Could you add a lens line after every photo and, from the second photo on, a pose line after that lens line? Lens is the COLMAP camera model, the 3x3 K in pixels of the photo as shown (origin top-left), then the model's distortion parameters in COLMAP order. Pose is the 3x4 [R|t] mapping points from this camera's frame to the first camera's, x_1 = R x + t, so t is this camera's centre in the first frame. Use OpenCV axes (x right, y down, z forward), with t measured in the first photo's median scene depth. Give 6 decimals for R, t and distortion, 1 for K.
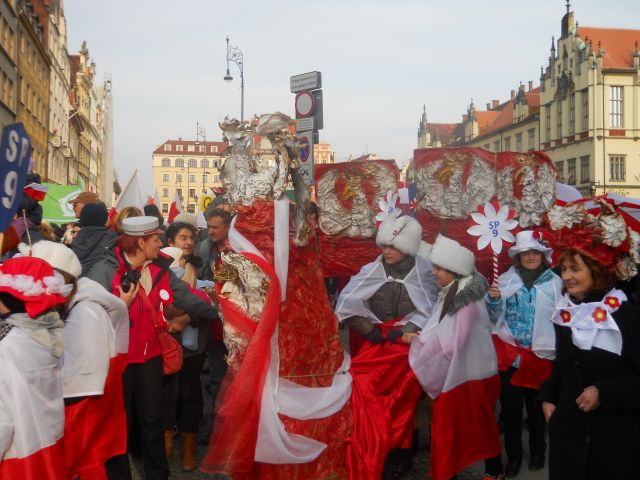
lens RADIAL K [[690.6, 0, 305.6], [0, 690.6, 234.1], [0, 0, 1]] dist [-0.037278, 0.000000]
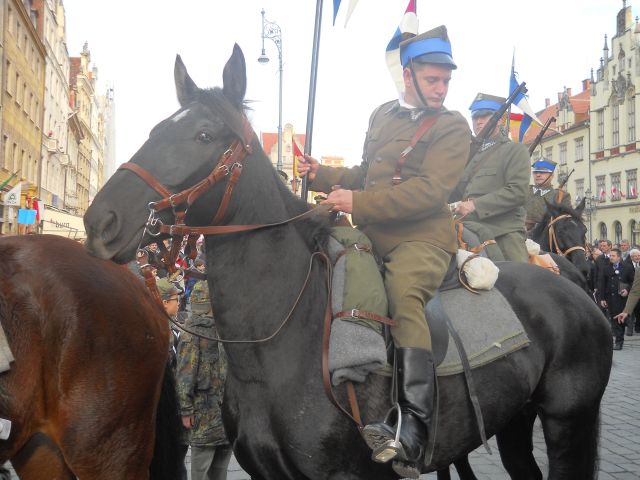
lens RADIAL K [[690.6, 0, 300.9], [0, 690.6, 234.0], [0, 0, 1]] dist [-0.037278, 0.000000]
pose [[0.999973, 0.003941, -0.006241, -0.034354], [-0.004105, 0.999642, -0.026438, -0.001067], [0.006134, 0.026463, 0.999631, 0.111132]]
